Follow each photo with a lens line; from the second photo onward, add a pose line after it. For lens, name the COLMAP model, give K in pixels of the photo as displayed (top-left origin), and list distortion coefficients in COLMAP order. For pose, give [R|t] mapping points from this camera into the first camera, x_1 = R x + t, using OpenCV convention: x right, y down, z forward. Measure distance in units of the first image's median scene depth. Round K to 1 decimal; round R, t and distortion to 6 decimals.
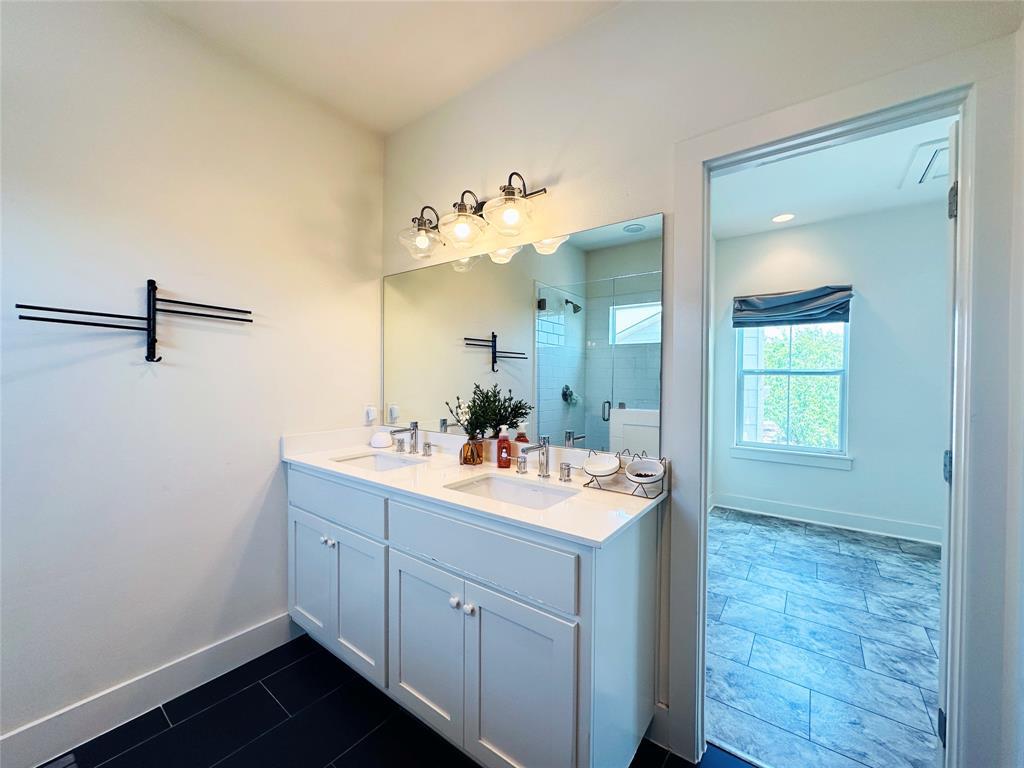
lens RADIAL K [[406.9, 0, 510.4], [0, 406.9, 384.7], [0, 0, 1]] dist [-0.004553, 0.000712]
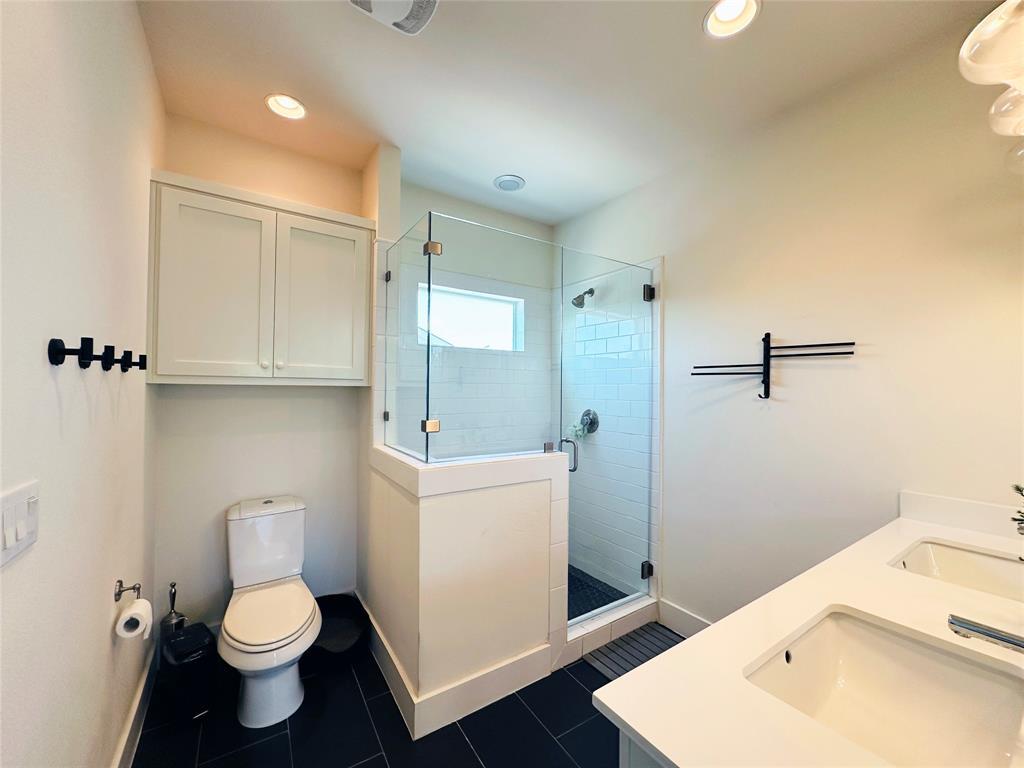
lens RADIAL K [[406.9, 0, 510.4], [0, 406.9, 384.7], [0, 0, 1]] dist [-0.004553, 0.000712]
pose [[-0.330019, -0.024221, -0.943663, 0.271951], [-0.029662, 0.999443, -0.015279, -0.027935], [0.943508, 0.022948, -0.330554, 0.329286]]
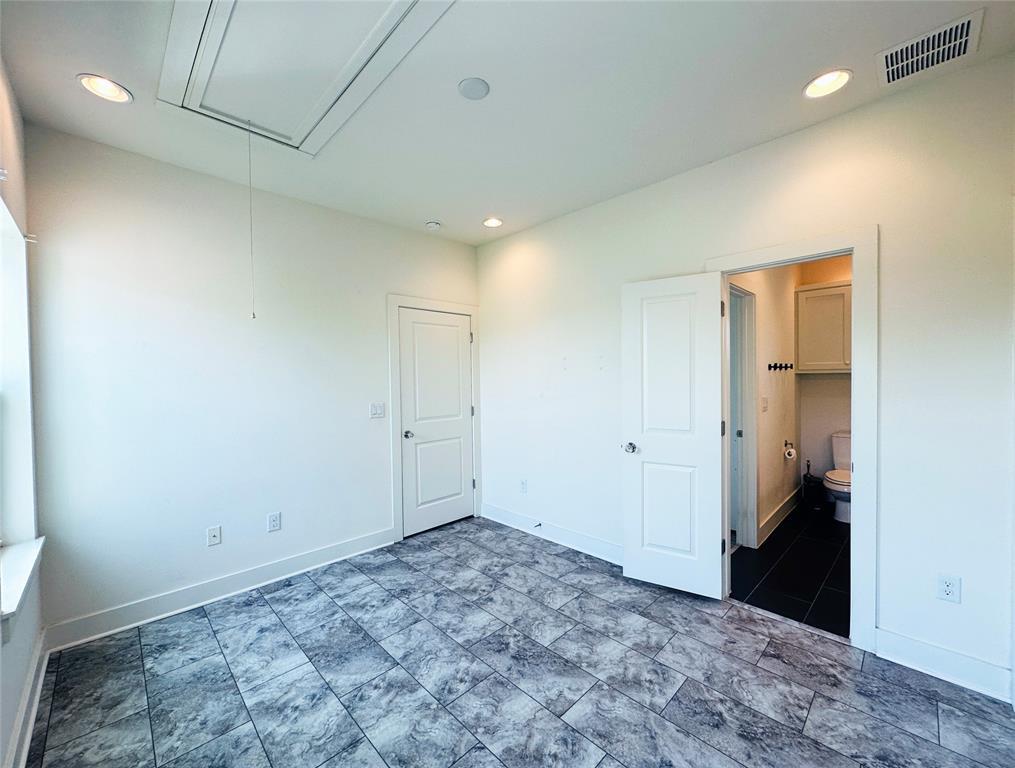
lens RADIAL K [[408.7, 0, 503.0], [0, 408.7, 385.4], [0, 0, 1]] dist [-0.001074, -0.000199]
pose [[-0.988521, 0.004487, 0.151017, 0.673330], [0.010007, 0.999308, 0.035811, -0.042440], [-0.150752, 0.036911, -0.987882, 1.176194]]
